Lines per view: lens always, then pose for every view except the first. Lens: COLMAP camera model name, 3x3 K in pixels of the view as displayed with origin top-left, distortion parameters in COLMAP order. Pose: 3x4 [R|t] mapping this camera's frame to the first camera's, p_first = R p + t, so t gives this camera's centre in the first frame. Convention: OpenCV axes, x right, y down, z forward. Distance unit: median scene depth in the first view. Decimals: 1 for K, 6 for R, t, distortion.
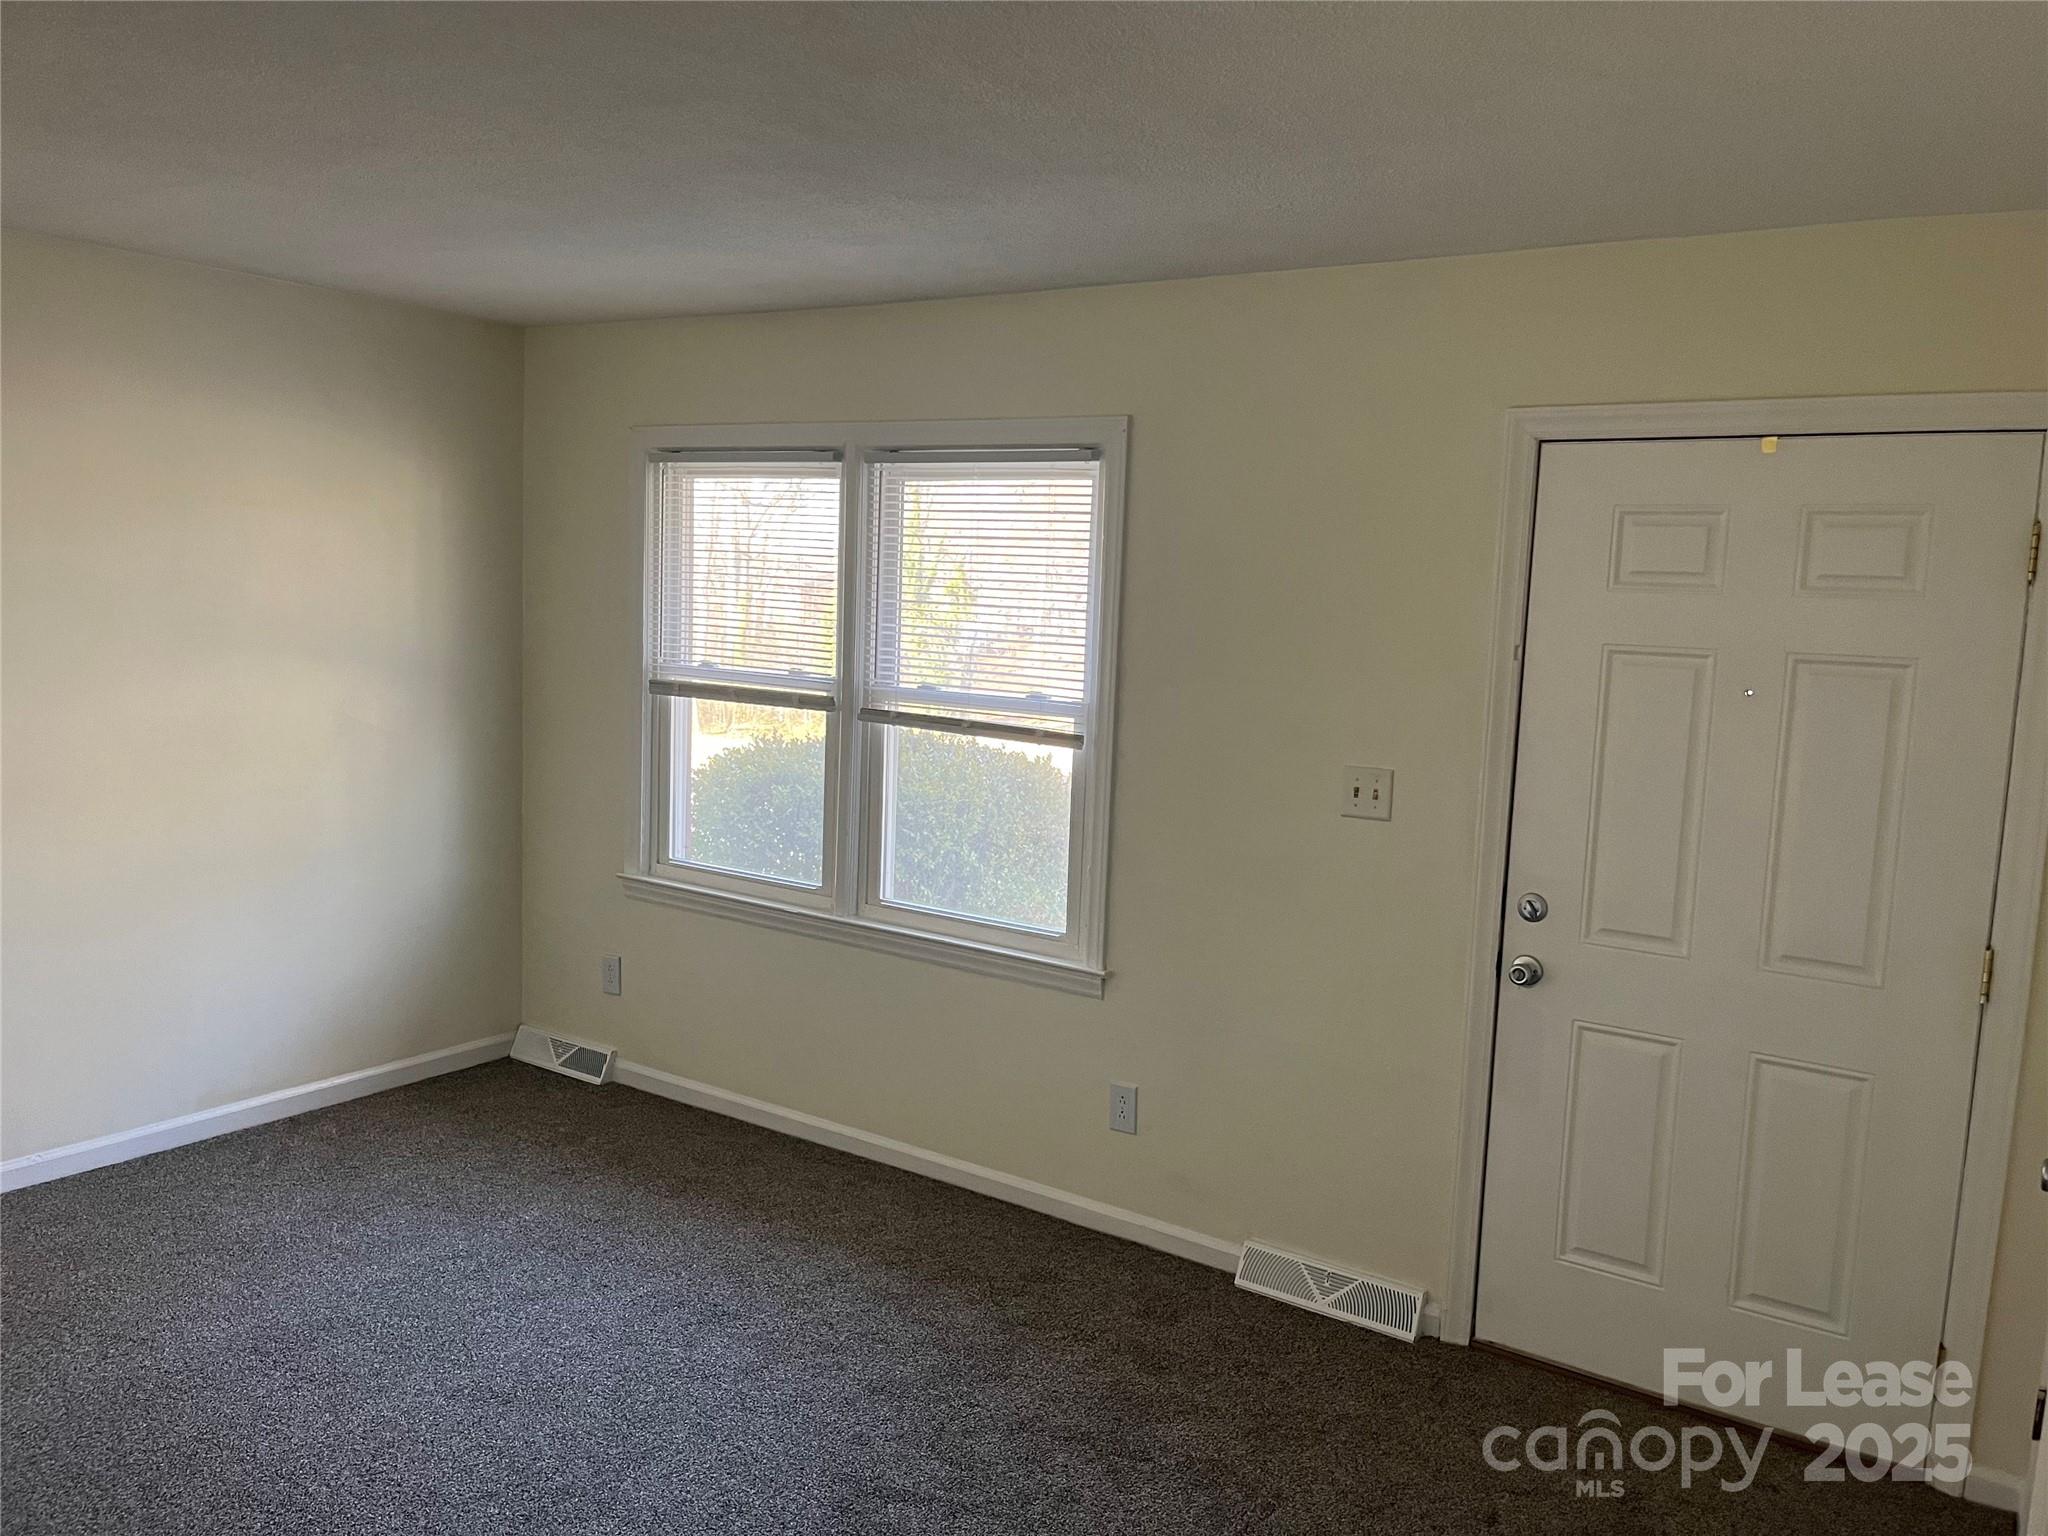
lens RADIAL K [[1519.6, 0, 1018.0], [0, 1519.6, 773.4], [0, 0, 1]] dist [0.007304, 0.004614]
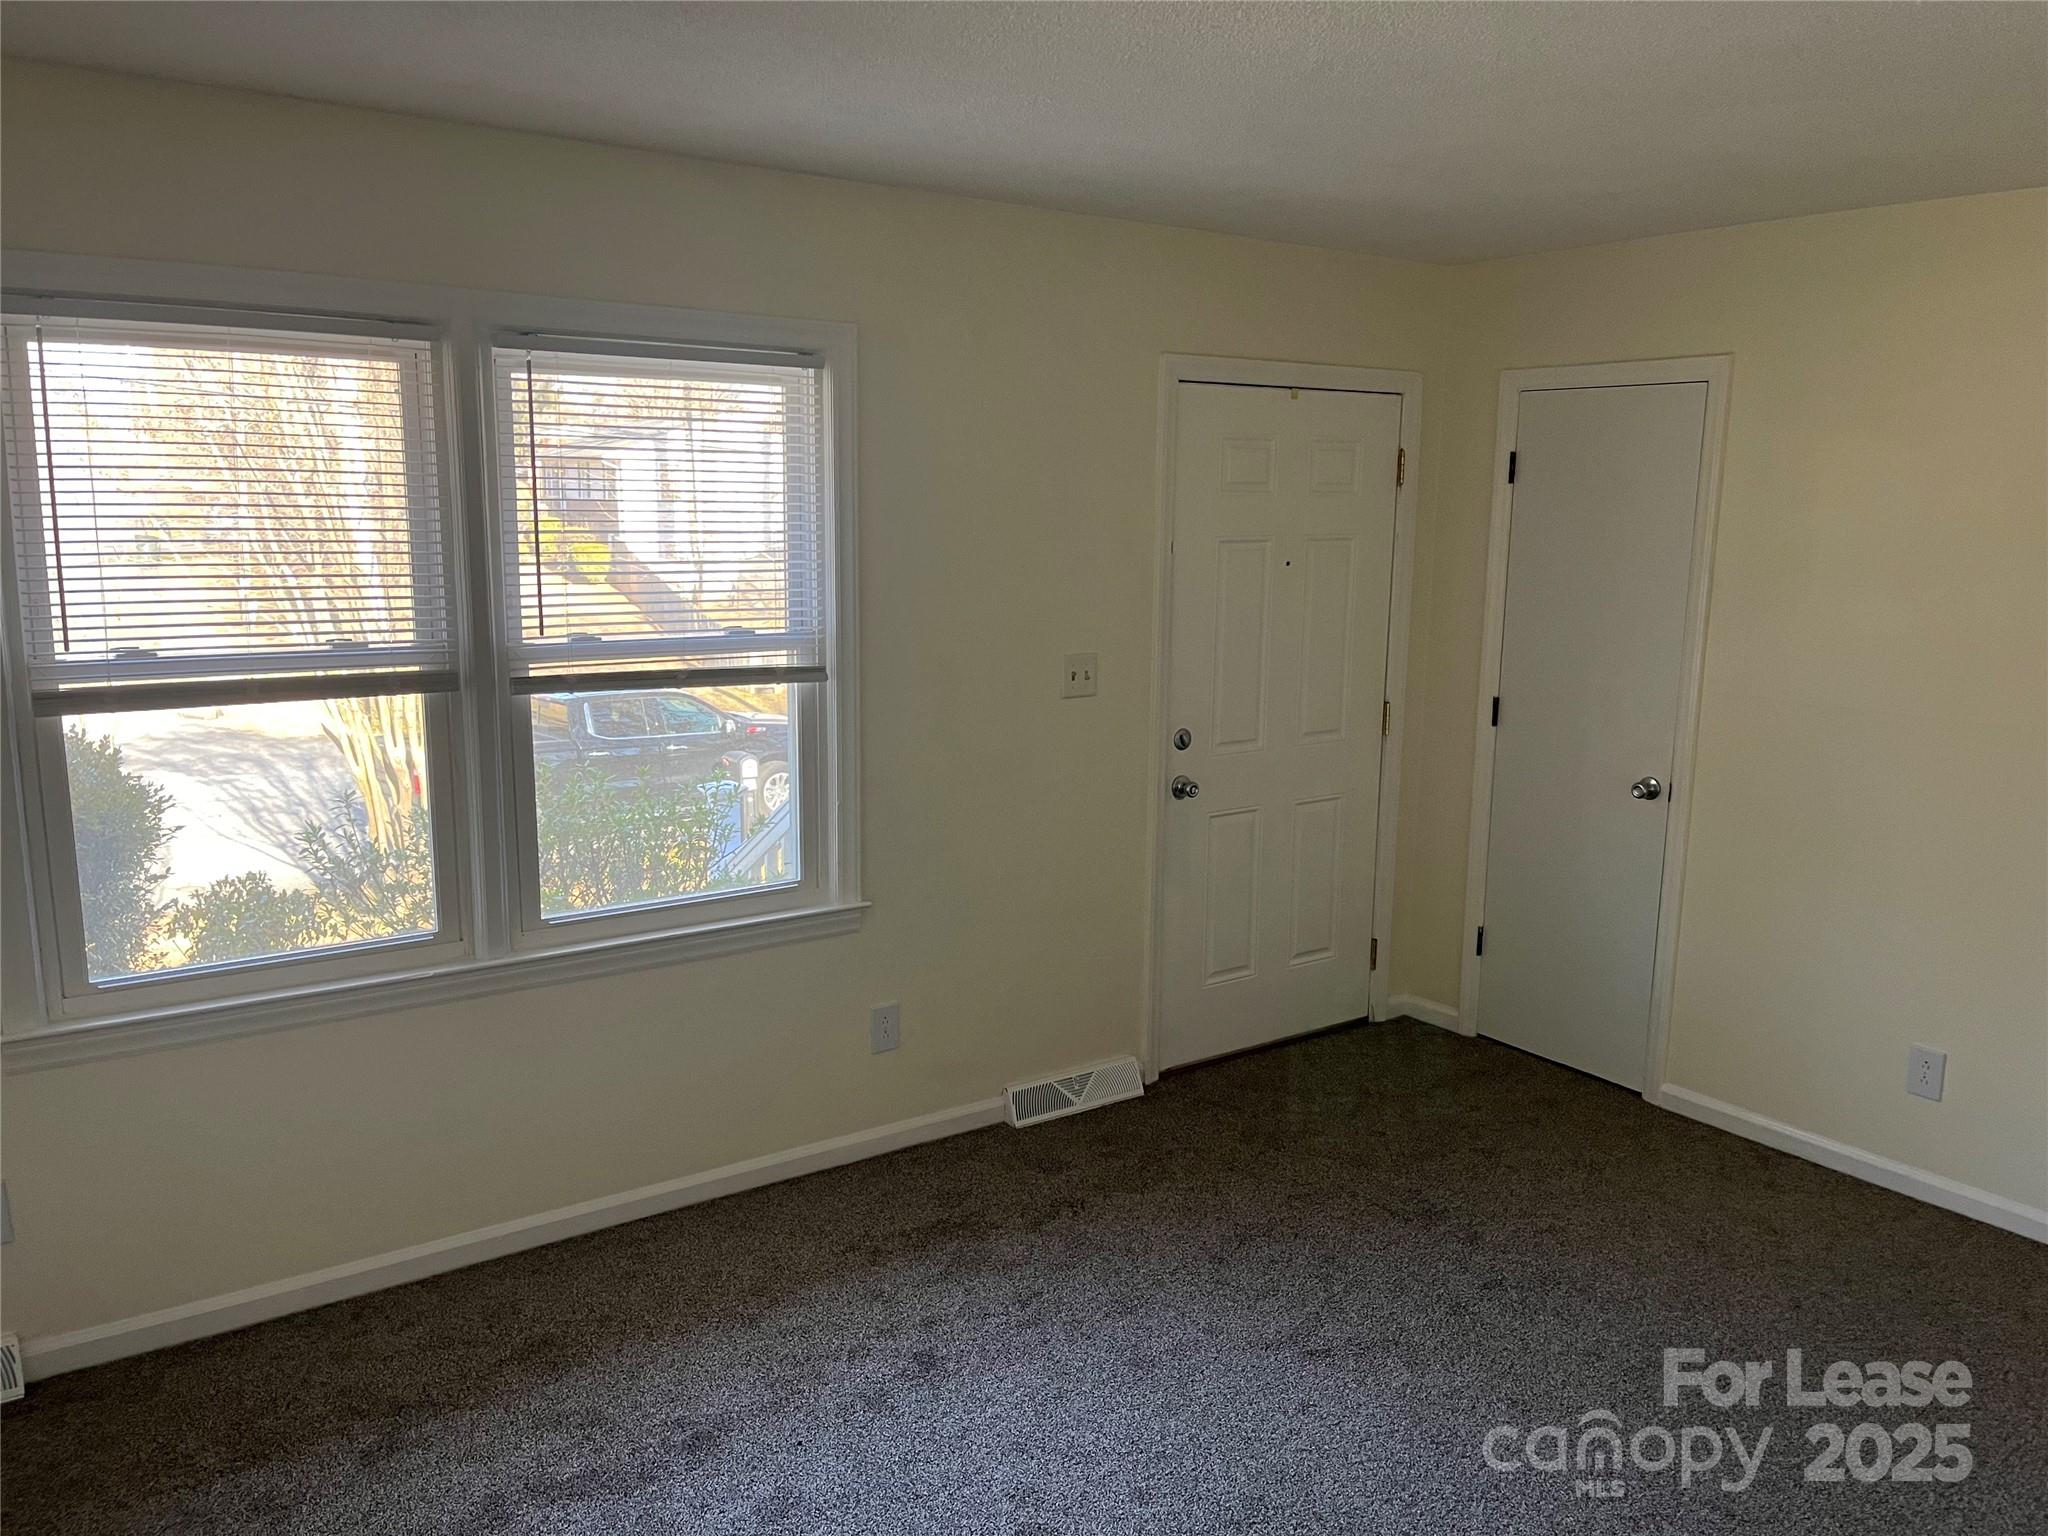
lens RADIAL K [[1530.5, 0, 1023.9], [0, 1530.5, 809.8], [0, 0, 1]] dist [-0.047640, 0.000199]
pose [[0.341001, -0.220190, 0.913912, -0.759236], [0.113356, 0.974719, 0.192545, -0.100995], [-0.933203, 0.037940, 0.357340, 0.525231]]
